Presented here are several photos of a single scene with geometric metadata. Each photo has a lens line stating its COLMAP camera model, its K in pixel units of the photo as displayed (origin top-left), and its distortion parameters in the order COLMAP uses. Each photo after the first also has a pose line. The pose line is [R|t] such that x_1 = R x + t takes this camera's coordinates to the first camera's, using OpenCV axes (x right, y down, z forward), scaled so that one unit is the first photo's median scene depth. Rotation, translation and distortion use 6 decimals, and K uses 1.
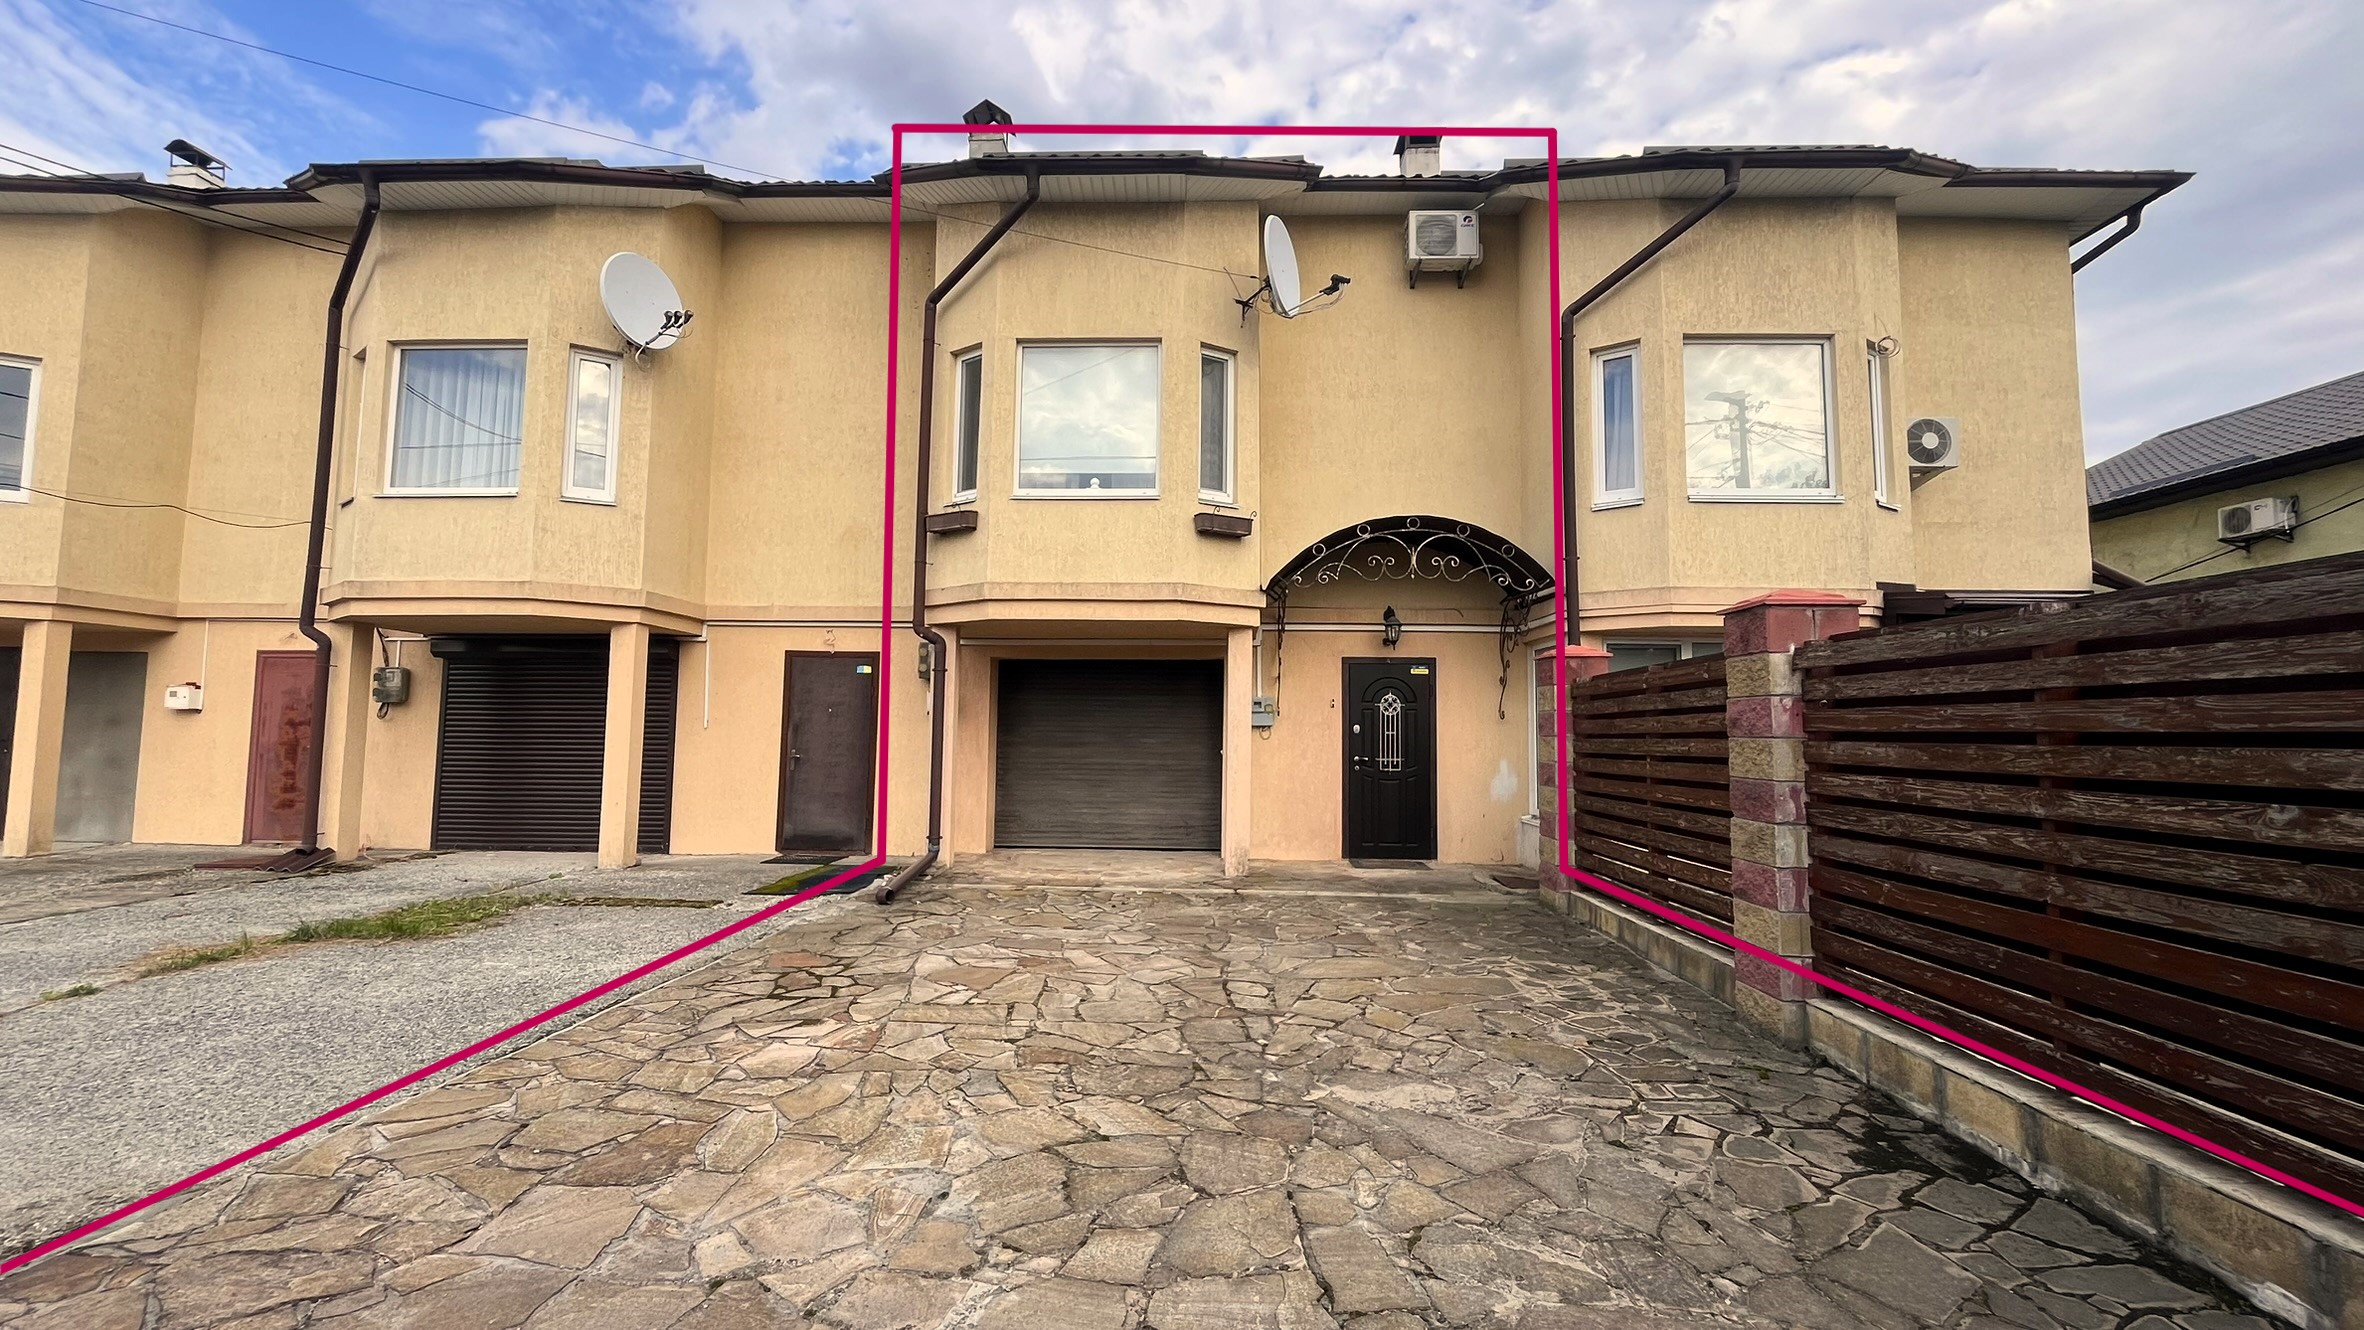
lens RADIAL K [[960.4, 0, 1180.3], [0, 960.4, 668.9], [0, 0, 1]] dist [-0.001731, -0.000489]
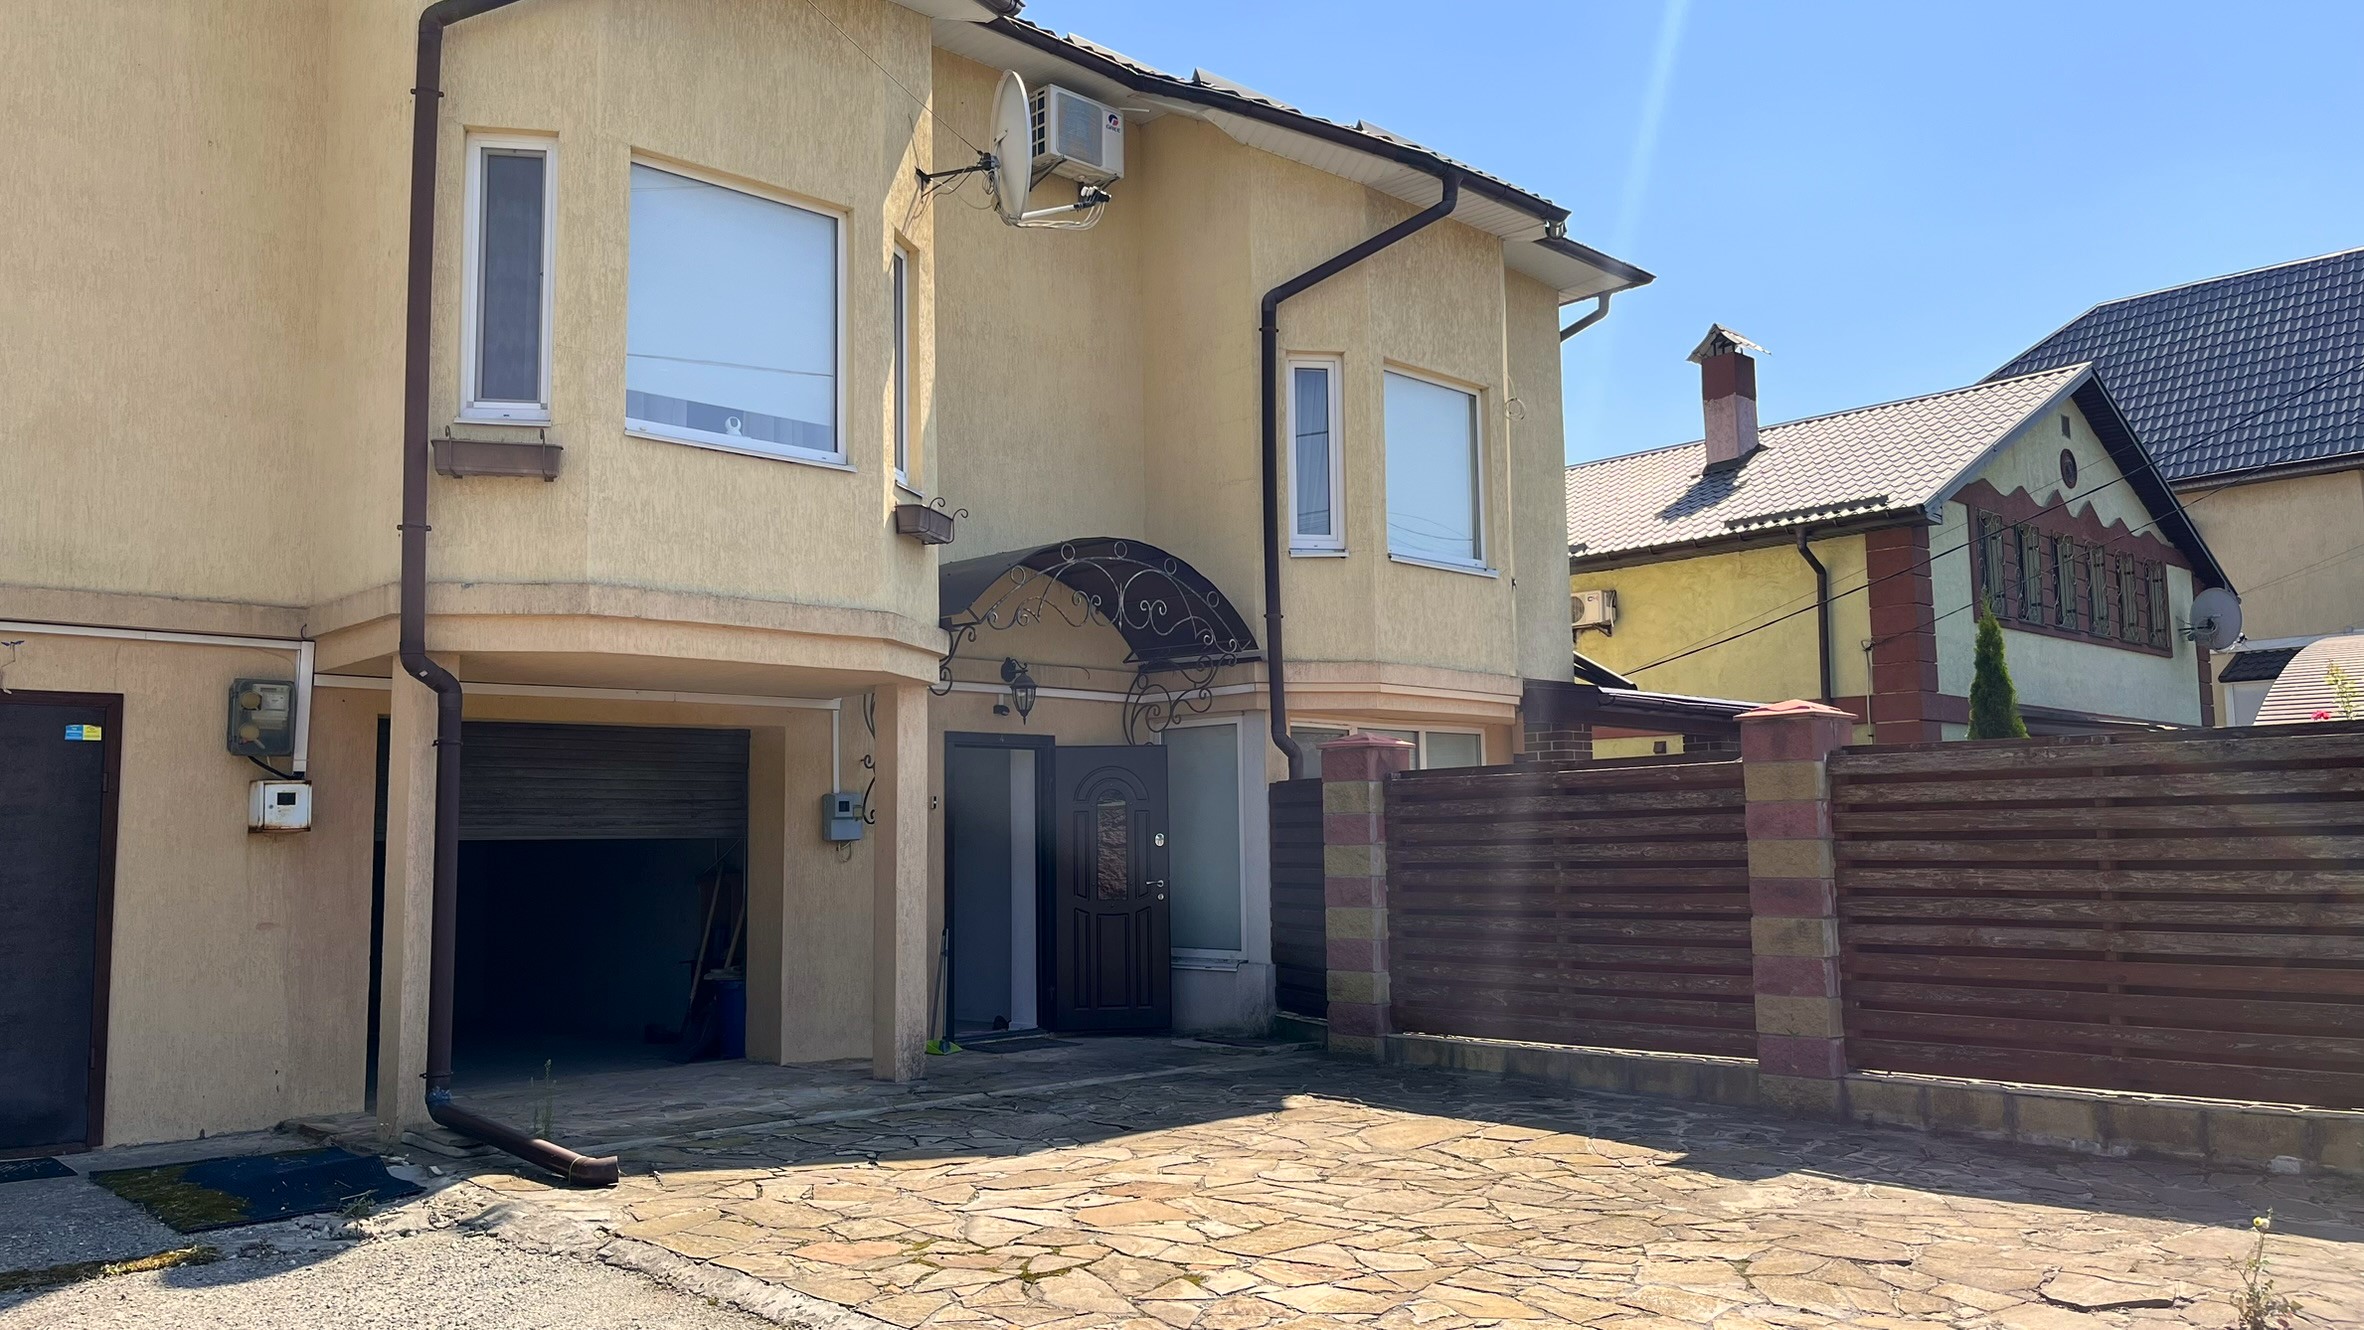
lens RADIAL K [[1804.0, 0, 1181.5], [0, 1804.0, 676.4], [0, 0, 1]] dist [0.039601, -0.022465]
pose [[0.687796, 0.048089, 0.724309, -0.712679], [-0.026191, 0.998798, -0.041442, -0.004141], [-0.725431, 0.009533, 0.688228, 0.053772]]
